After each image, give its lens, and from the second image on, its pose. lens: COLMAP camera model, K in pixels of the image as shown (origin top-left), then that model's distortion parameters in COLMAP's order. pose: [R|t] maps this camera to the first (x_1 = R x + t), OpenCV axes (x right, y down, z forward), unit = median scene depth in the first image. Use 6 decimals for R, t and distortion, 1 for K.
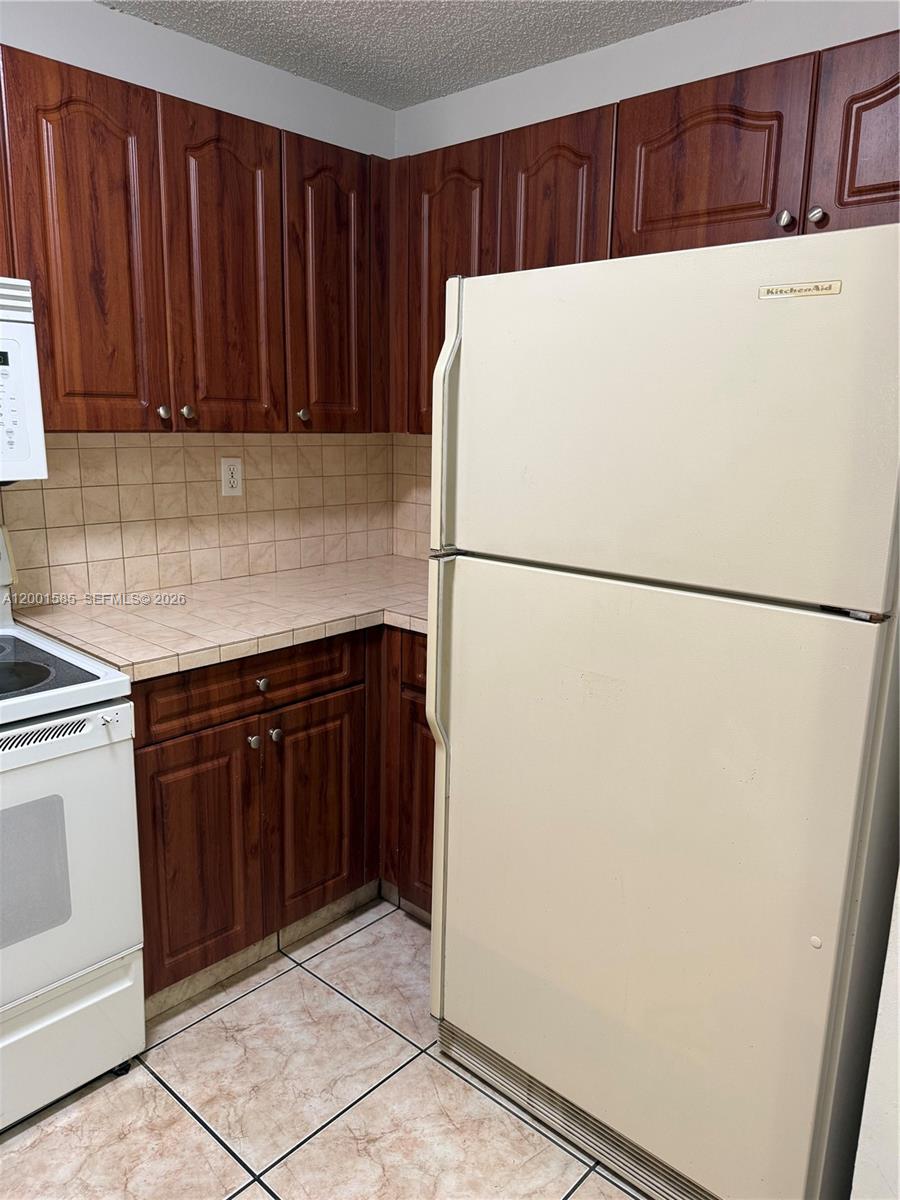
lens RADIAL K [[857.0, 0, 498.4], [0, 857.0, 601.4], [0, 0, 1]] dist [0.054340, -0.066920]
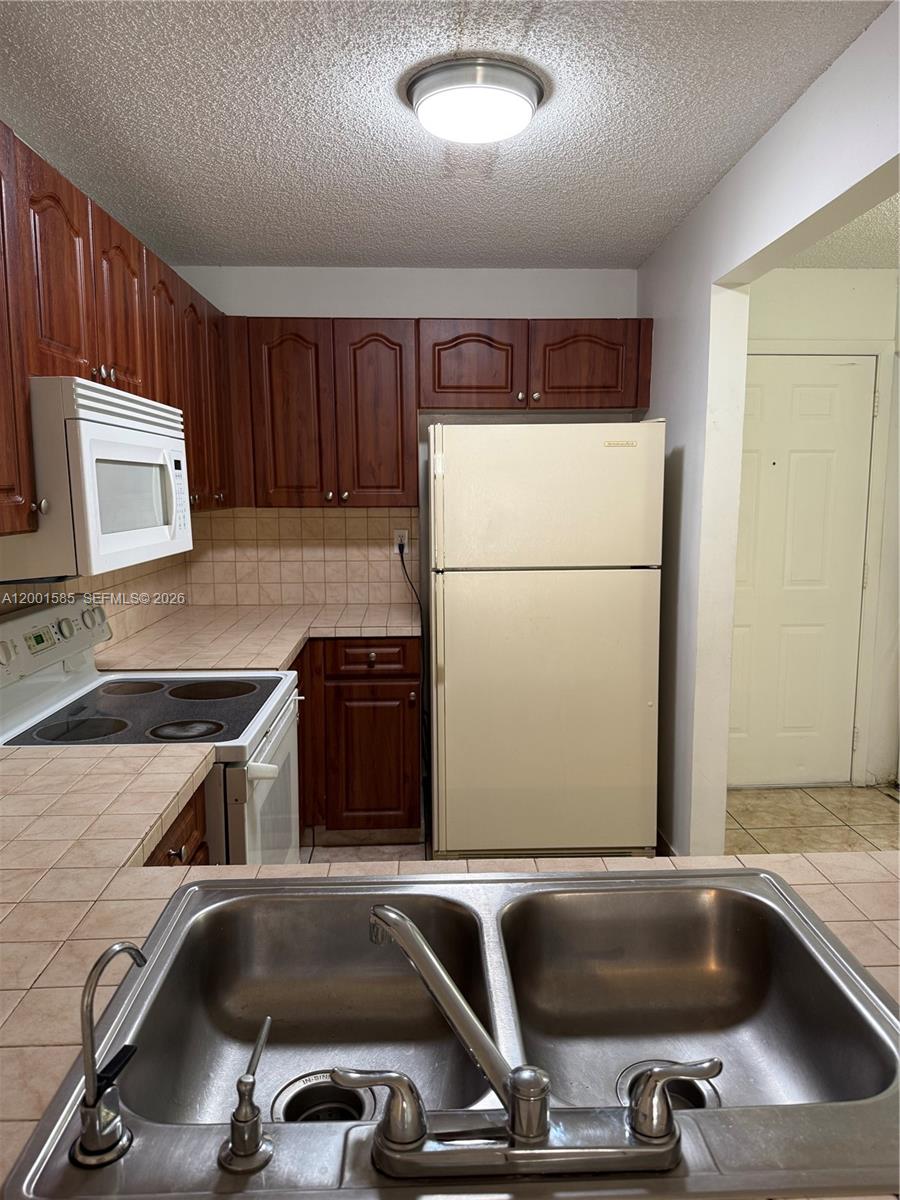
lens RADIAL K [[857.0, 0, 450.9], [0, 857.0, 604.6], [0, 0, 1]] dist [0.054340, -0.066920]
pose [[0.713762, -0.109676, 0.691748, -1.029248], [0.156214, 0.987713, -0.004584, 0.014901], [-0.682745, 0.111333, 0.722125, -0.233027]]
